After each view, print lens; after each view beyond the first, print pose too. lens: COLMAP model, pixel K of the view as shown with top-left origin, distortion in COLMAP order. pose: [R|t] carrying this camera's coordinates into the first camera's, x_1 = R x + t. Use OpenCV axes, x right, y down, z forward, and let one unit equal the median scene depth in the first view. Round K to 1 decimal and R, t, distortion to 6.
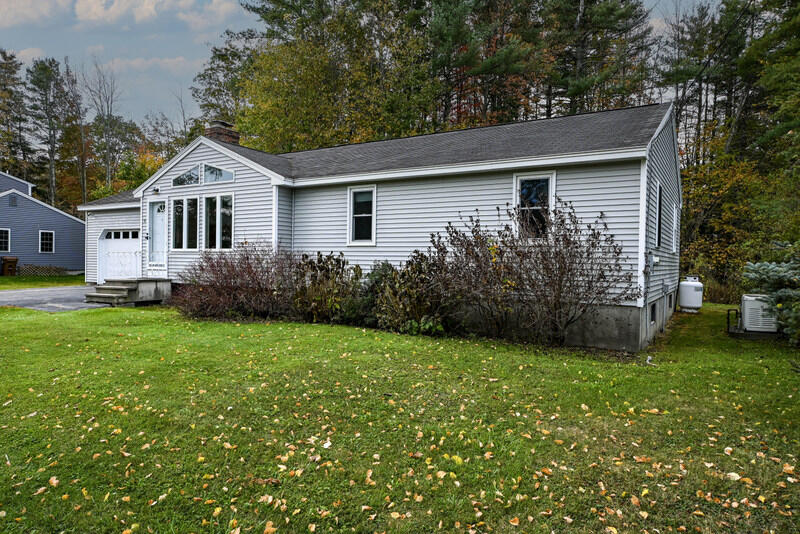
lens RADIAL K [[530.1, 0, 378.3], [0, 530.1, 265.5], [0, 0, 1]] dist [0.003958, 0.000485]
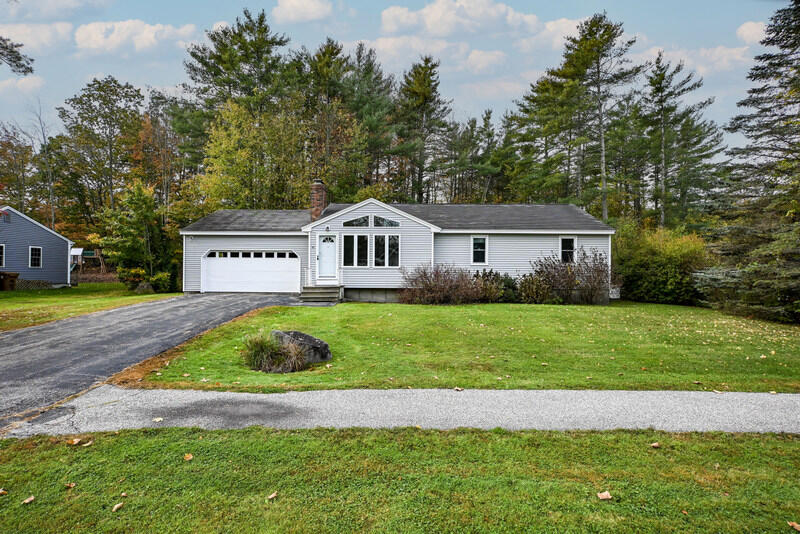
lens RADIAL K [[409.3, 0, 400.0], [0, 409.3, 267.0], [0, 0, 1]] dist [-0.004257, -0.000351]
pose [[0.854125, 0.000349, 0.520068, -0.957824], [0.010951, 0.999766, -0.018657, -0.005002], [-0.519953, 0.021631, 0.853921, -0.137961]]
